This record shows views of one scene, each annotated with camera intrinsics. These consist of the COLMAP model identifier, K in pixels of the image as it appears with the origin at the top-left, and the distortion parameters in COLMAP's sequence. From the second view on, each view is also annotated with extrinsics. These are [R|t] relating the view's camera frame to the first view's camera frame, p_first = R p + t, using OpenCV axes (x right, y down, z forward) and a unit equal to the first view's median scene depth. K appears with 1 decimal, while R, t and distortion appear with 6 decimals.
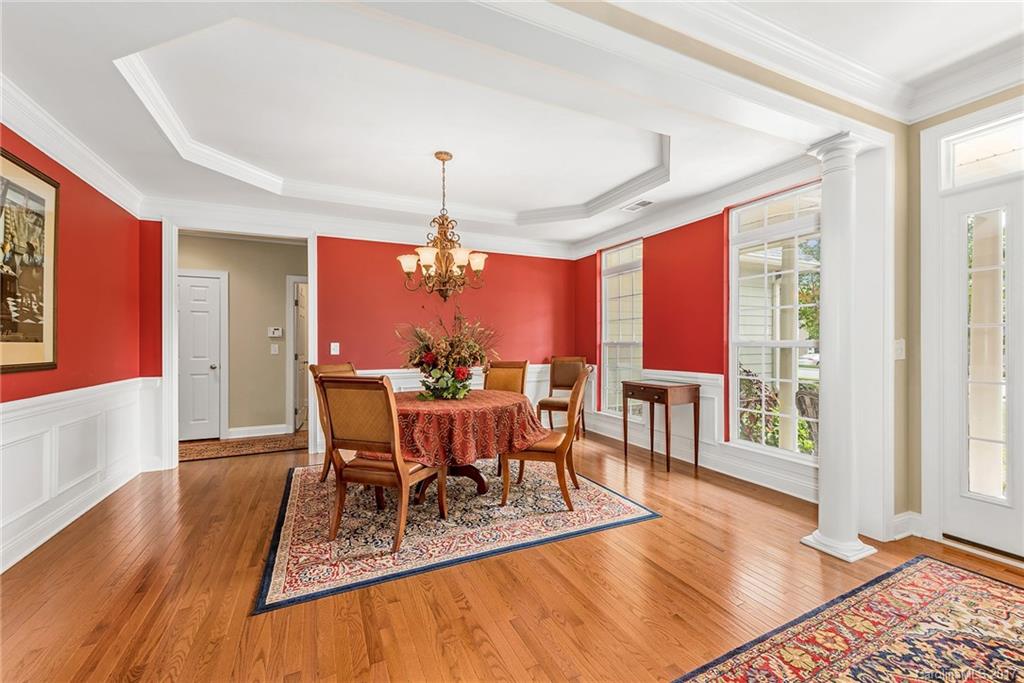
lens RADIAL K [[417.8, 0, 512.0], [0, 417.8, 341.5], [0, 0, 1]] dist [0.013459, -0.000109]
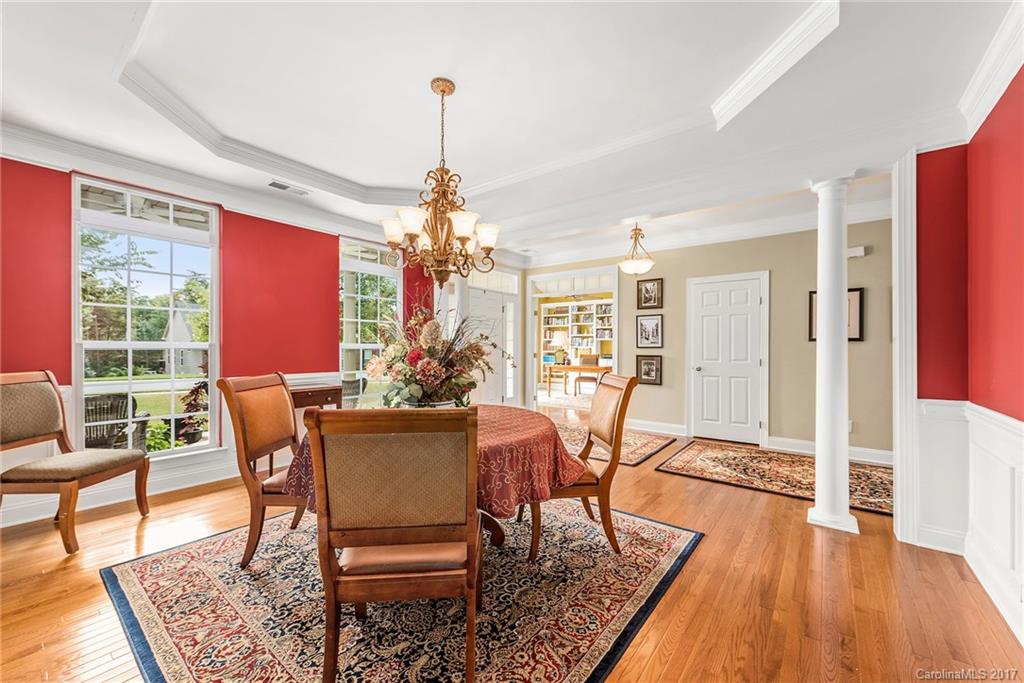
lens RADIAL K [[401.6, 0, 516.1], [0, 401.6, 344.6], [0, 0, 1]] dist [-0.000193, -0.000176]
pose [[-0.452431, 0.002049, 0.891797, -1.107009], [-0.006602, 0.999962, -0.005647, 0.010214], [-0.891775, -0.008443, -0.452400, 1.575388]]
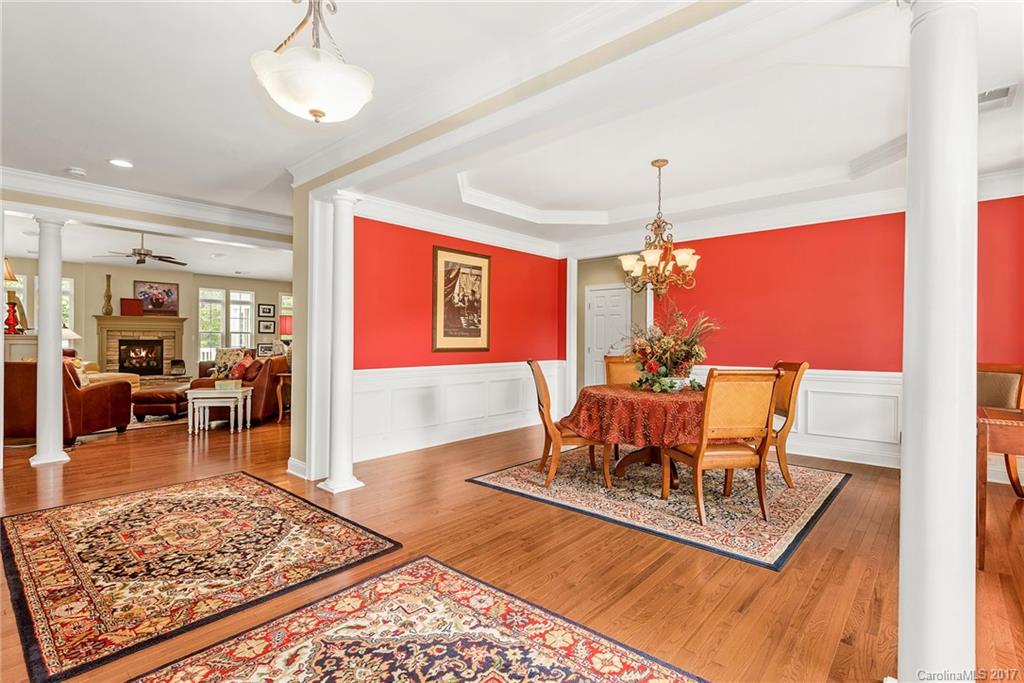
lens RADIAL K [[472.7, 0, 532.7], [0, 472.7, 338.6], [0, 0, 1]] dist [0.001680, 0.000627]
pose [[0.418199, 0.003964, -0.908347, 1.040329], [-0.003780, 0.999989, 0.002624, 0.001291], [0.908348, 0.002336, 0.418209, 0.274294]]
